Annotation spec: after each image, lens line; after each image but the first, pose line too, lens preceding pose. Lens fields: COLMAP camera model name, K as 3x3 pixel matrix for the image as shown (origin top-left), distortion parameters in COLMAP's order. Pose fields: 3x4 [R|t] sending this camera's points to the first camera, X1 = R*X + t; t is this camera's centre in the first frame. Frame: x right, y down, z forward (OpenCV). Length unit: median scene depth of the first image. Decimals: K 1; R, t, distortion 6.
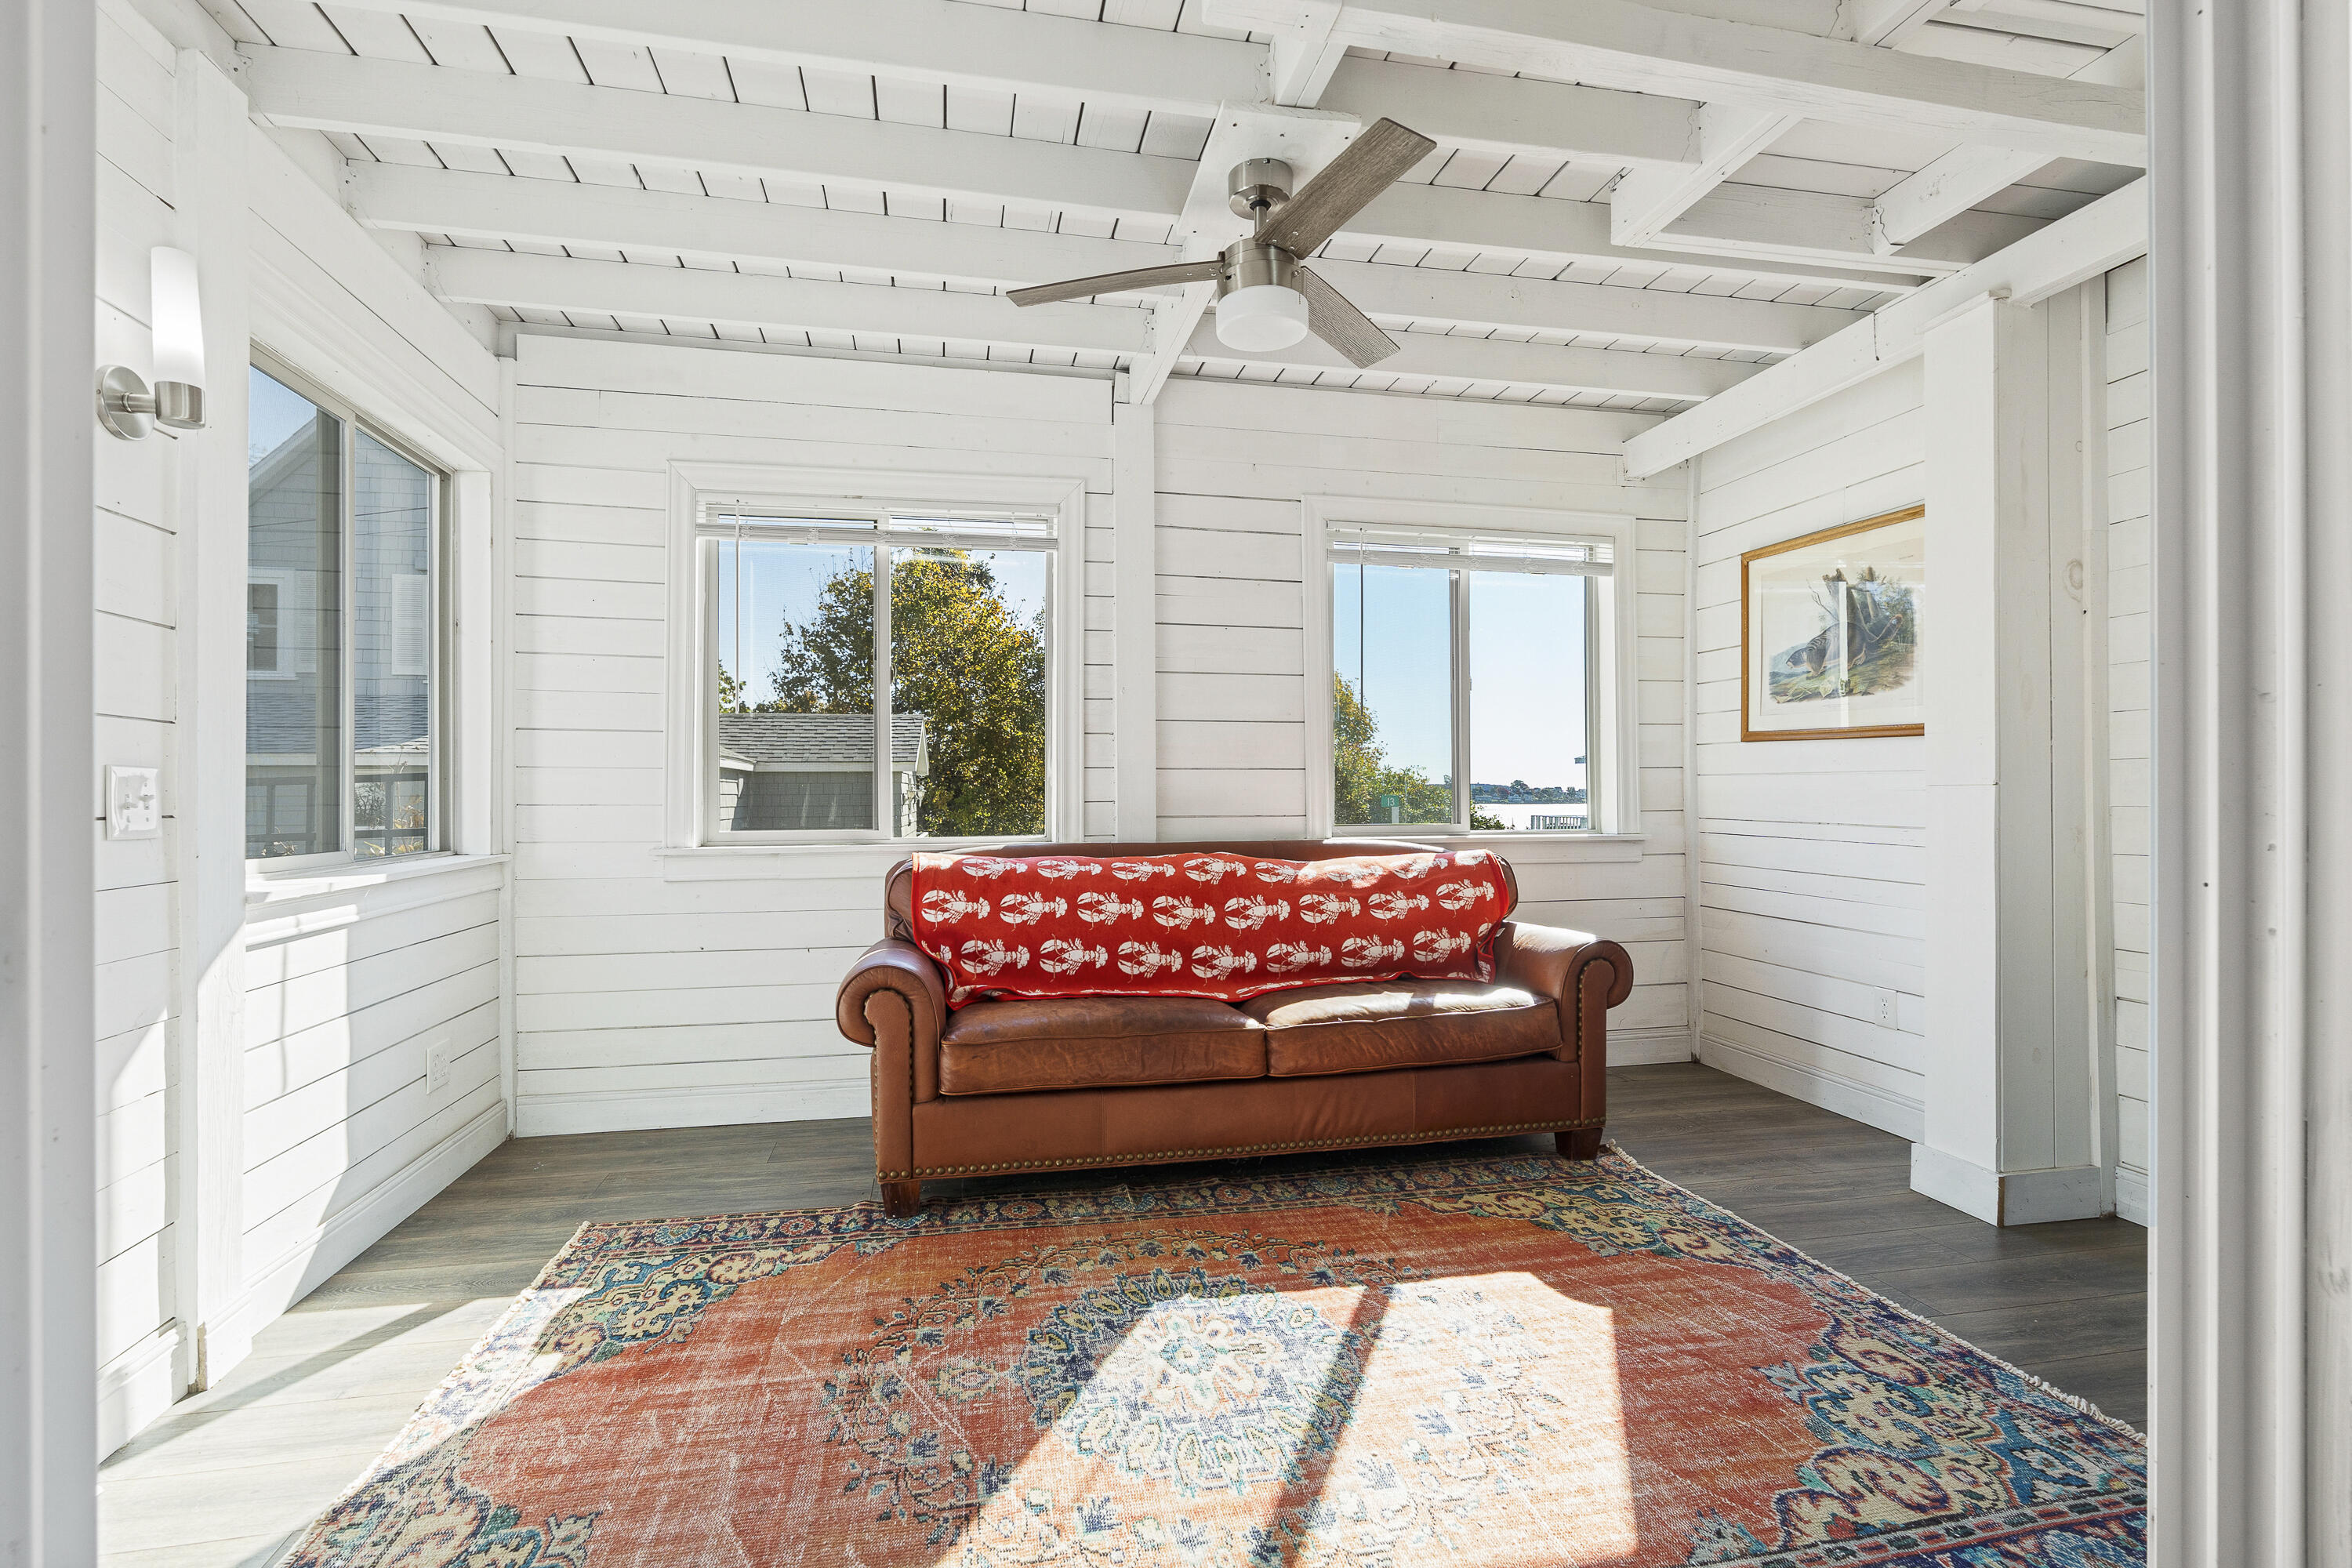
lens RADIAL K [[1072.5, 0, 1182.2], [0, 1072.5, 803.9], [0, 0, 1]] dist [-0.005400, 0.003831]
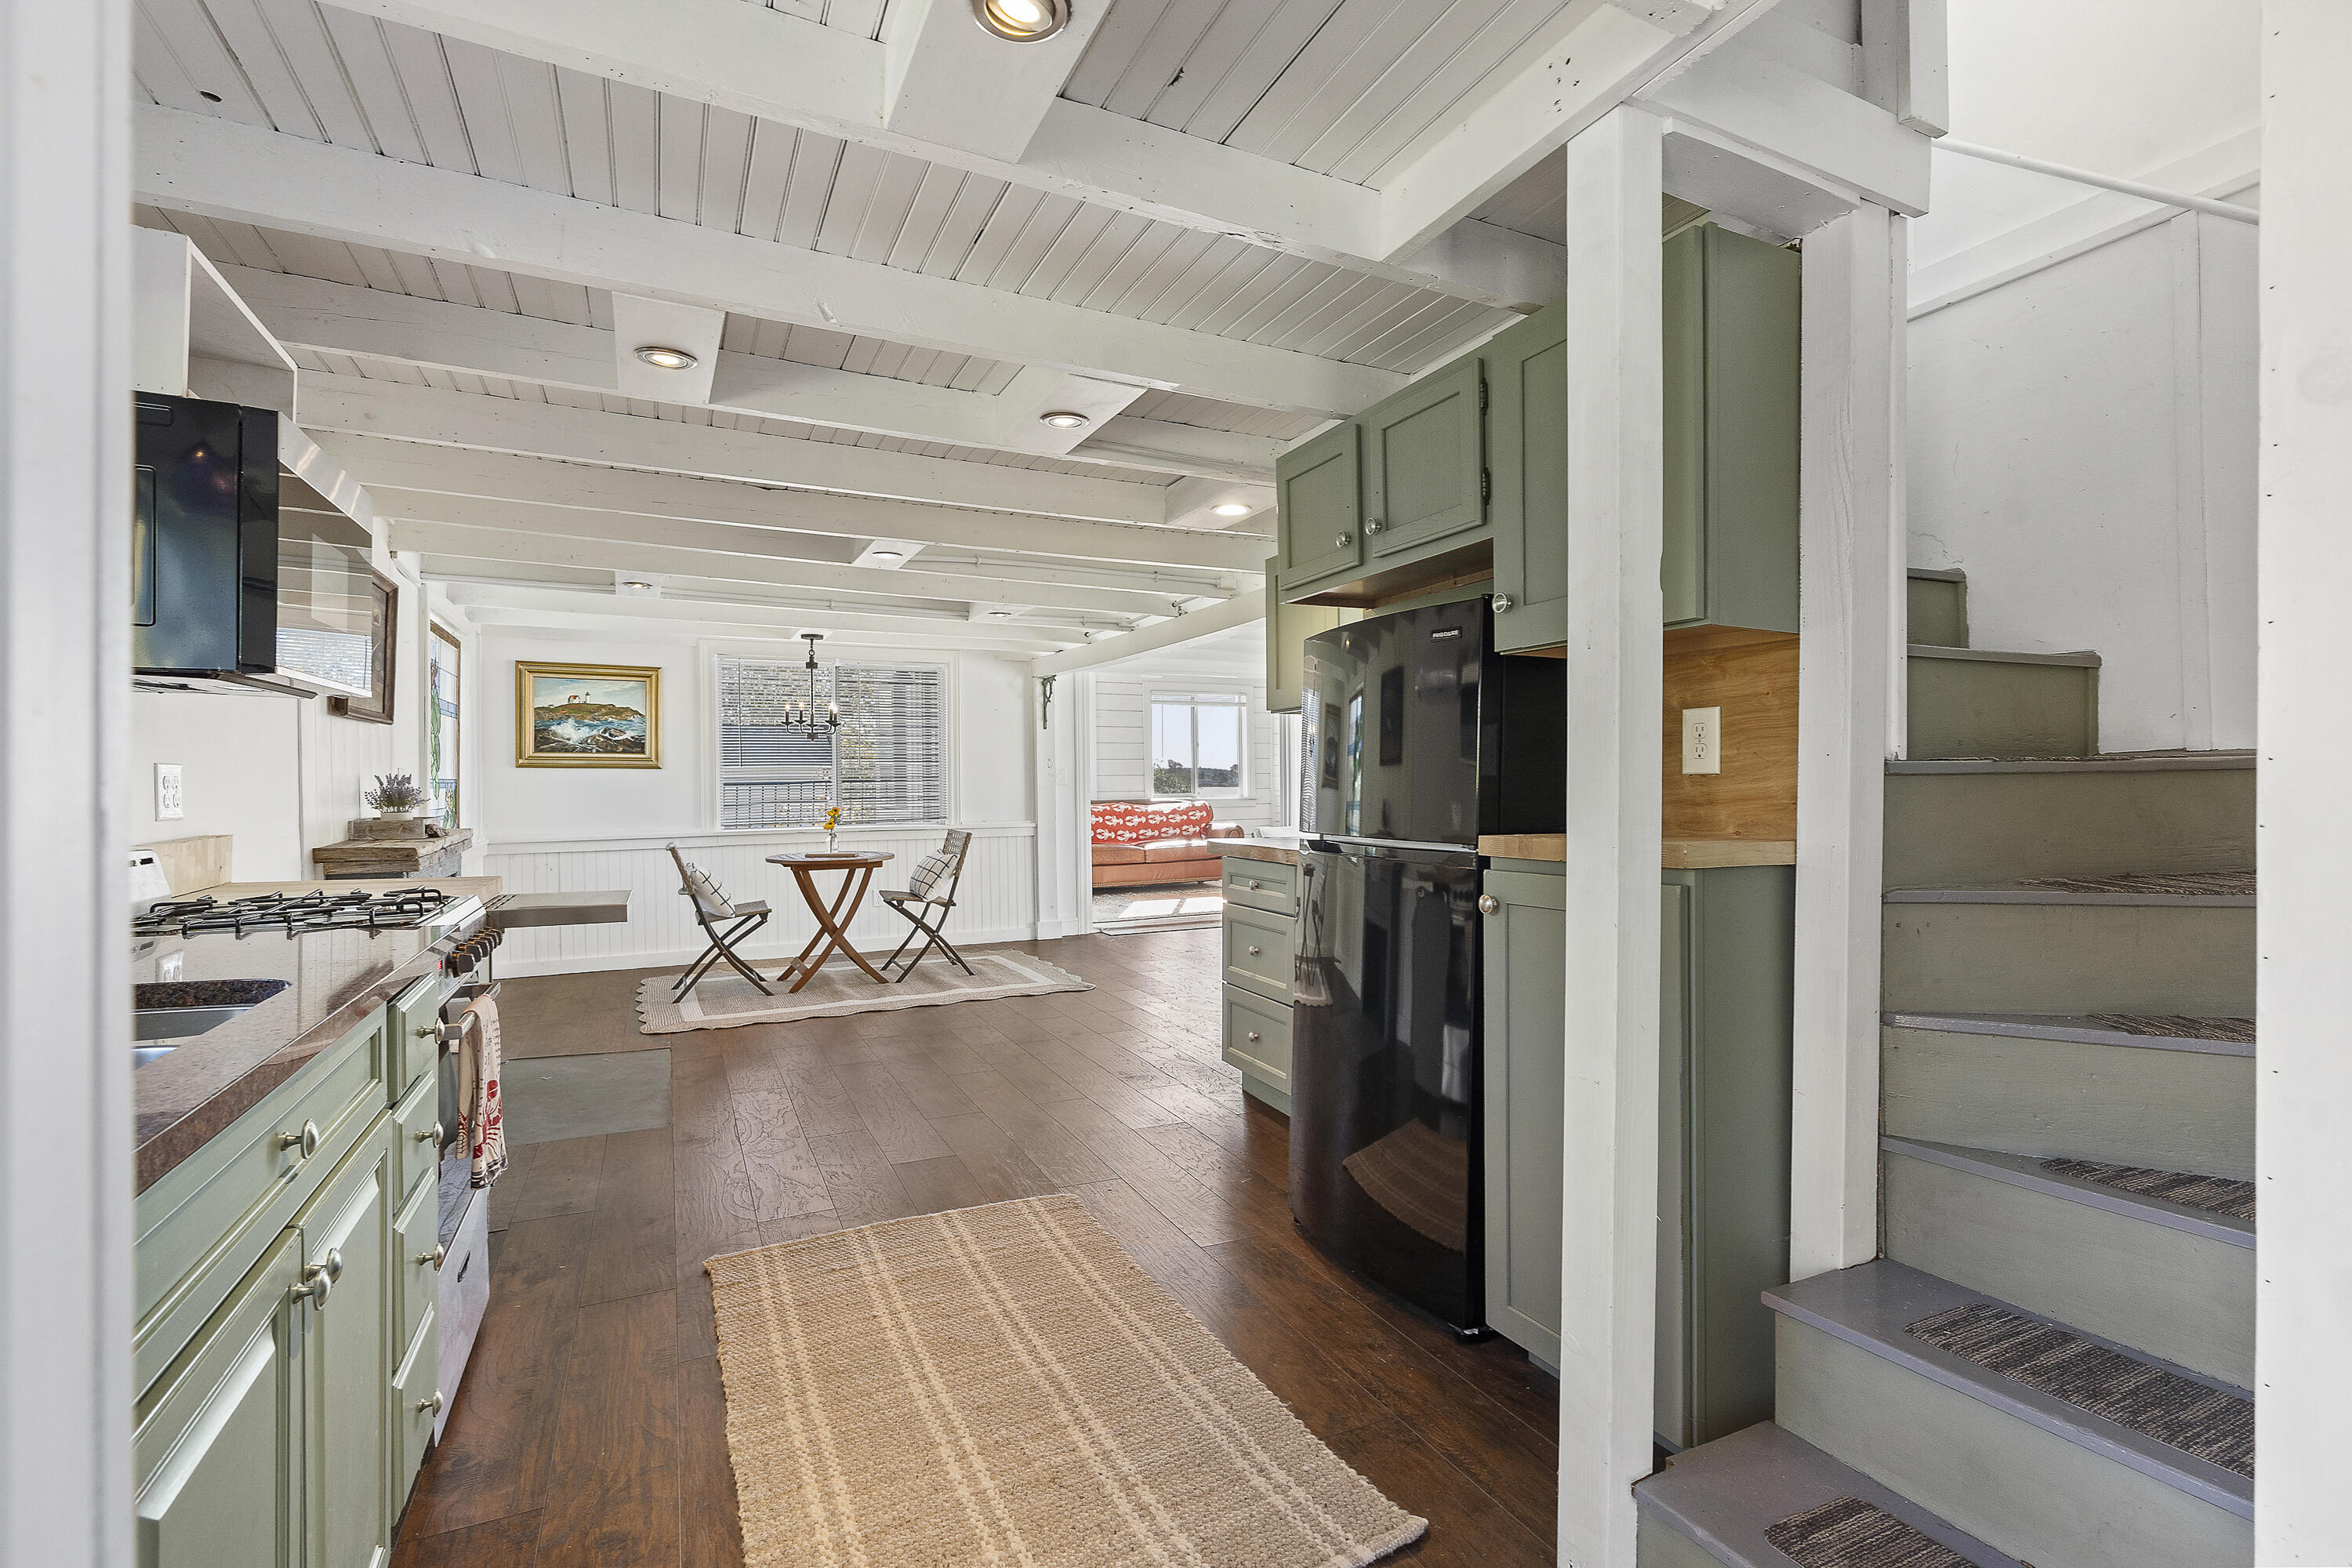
lens RADIAL K [[1072.5, 0, 1182.2], [0, 1072.5, 803.9], [0, 0, 1]] dist [-0.005400, 0.003831]
pose [[0.969579, -0.012930, 0.244439, -0.584016], [0.009475, 0.999838, 0.015307, 0.002254], [-0.244597, -0.012525, 0.969544, -2.172461]]
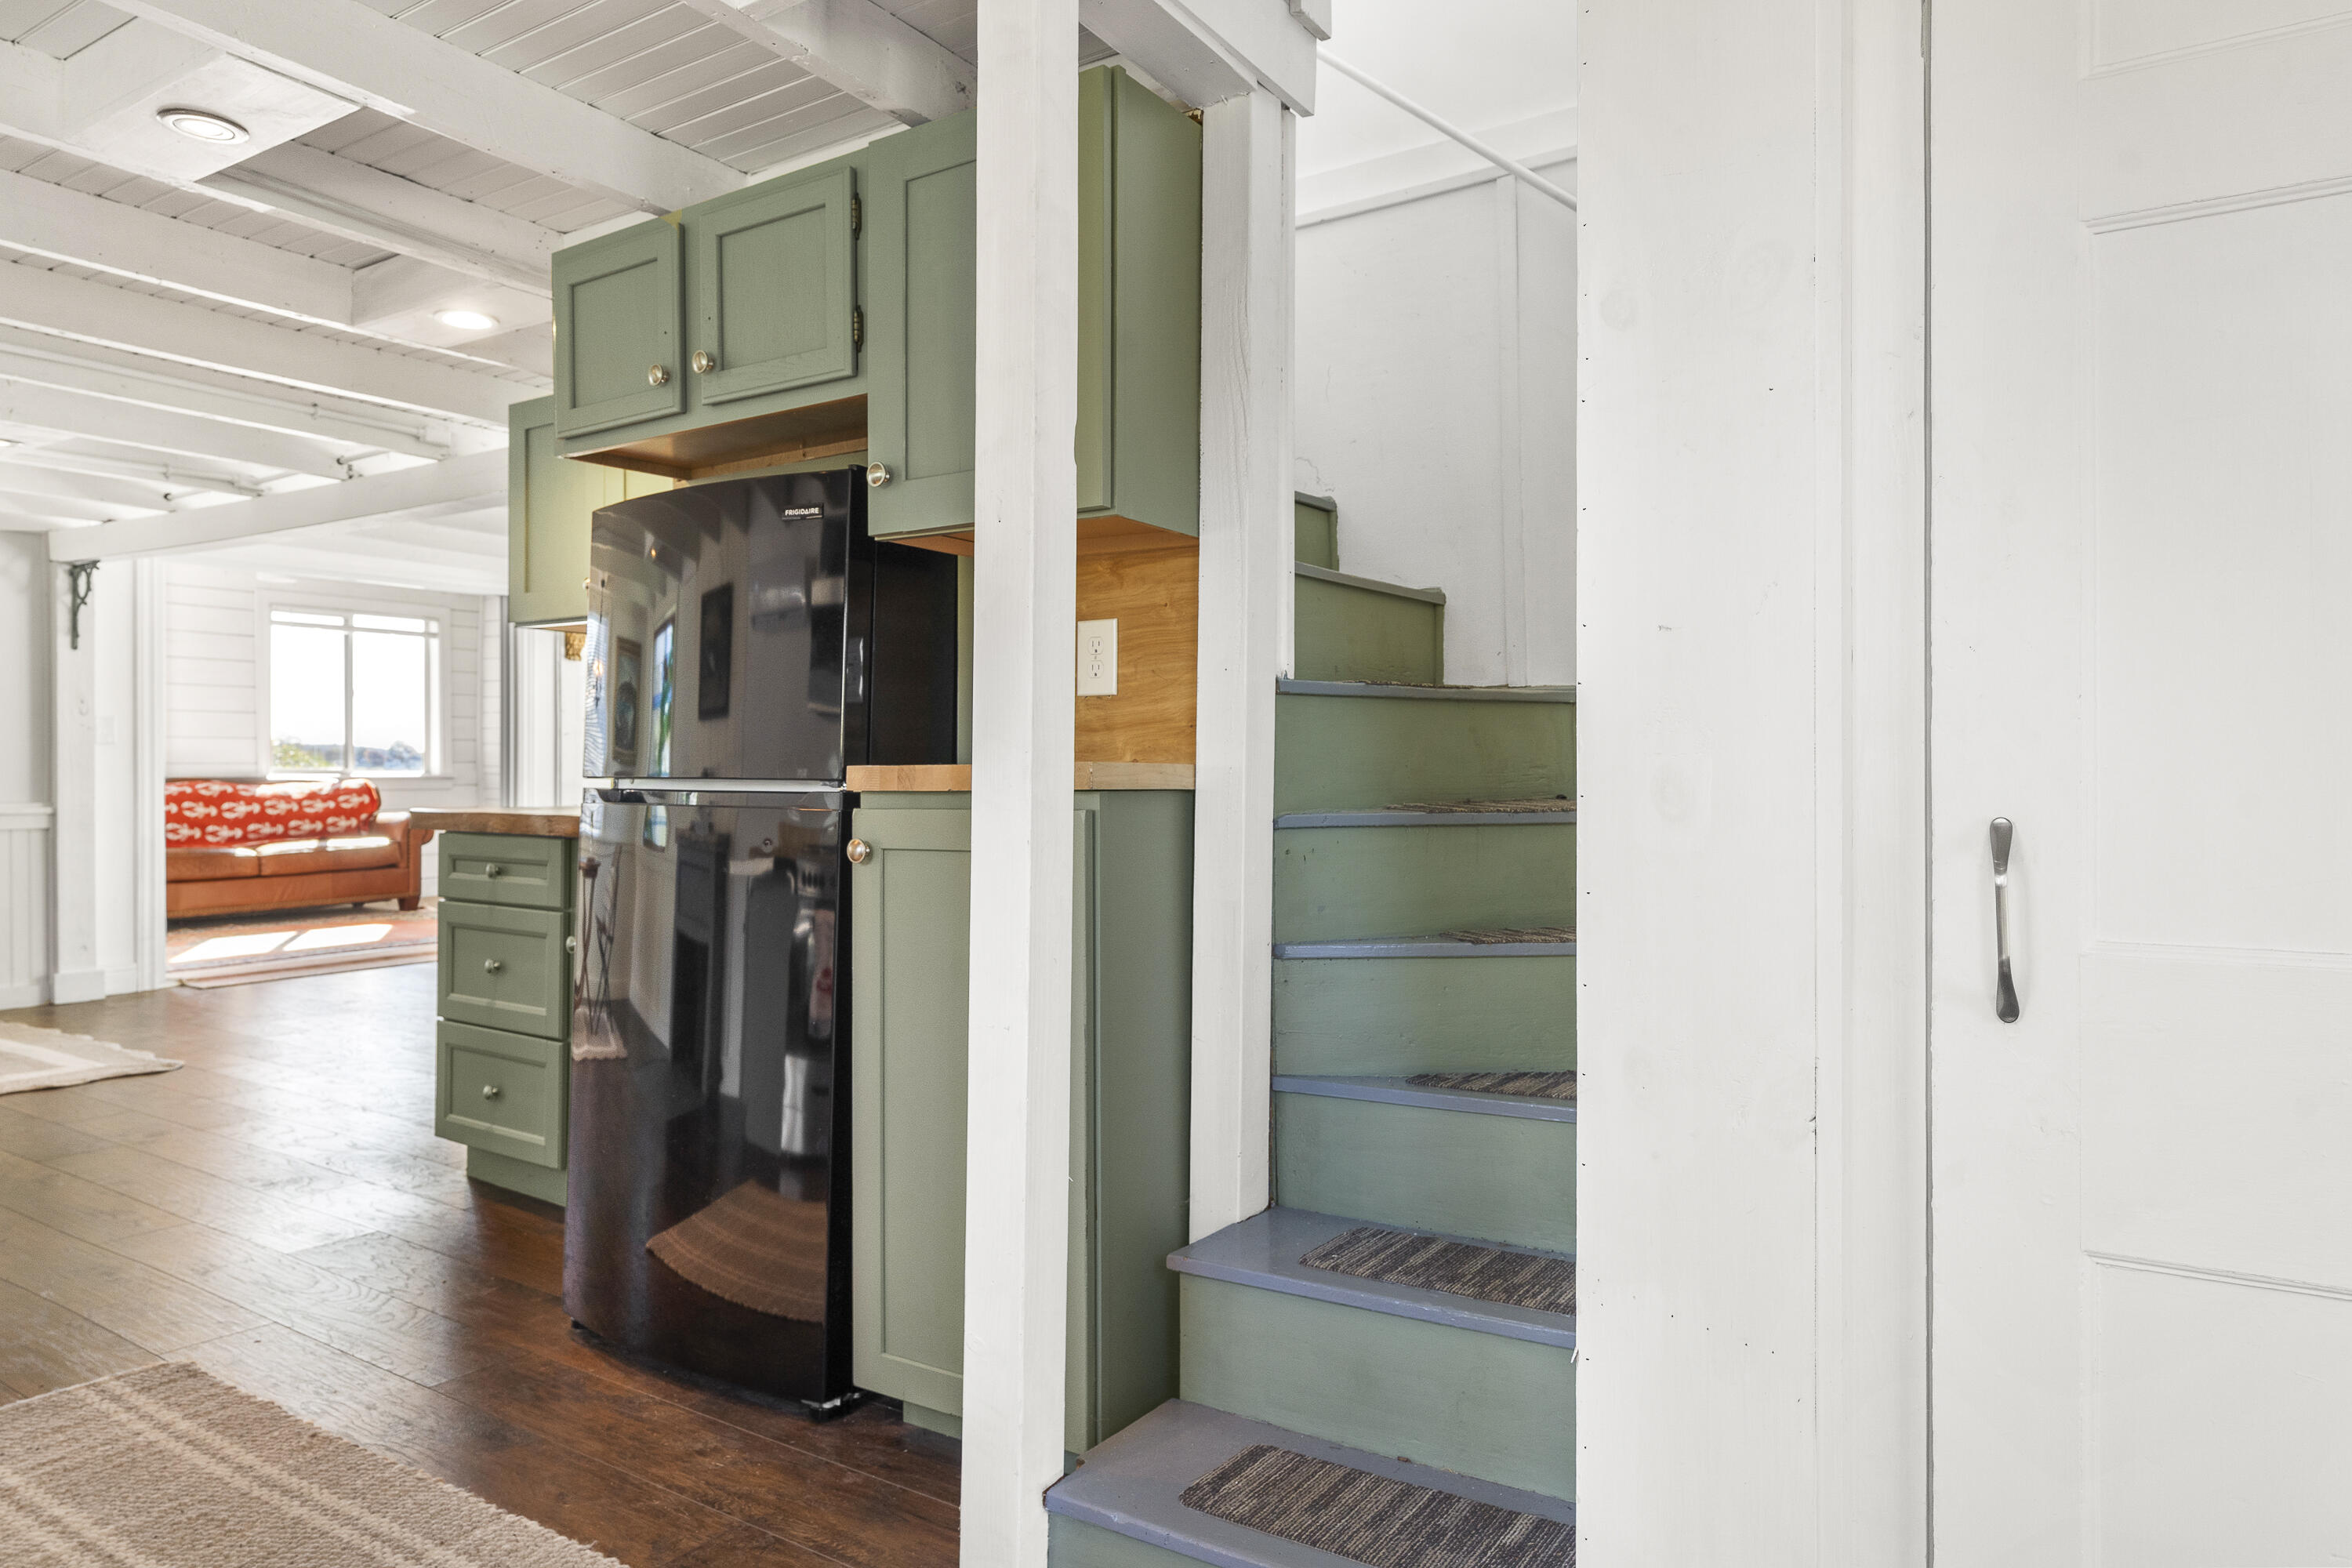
lens RADIAL K [[1454.4, 0, 1176.0], [0, 1454.4, 784.0], [0, 0, 1]] dist [-0.002528, 0.003544]
pose [[0.705162, -0.005867, 0.709022, -0.630847], [0.000852, 0.999972, 0.007427, 0.033324], [-0.709046, -0.004633, 0.705147, -2.190856]]
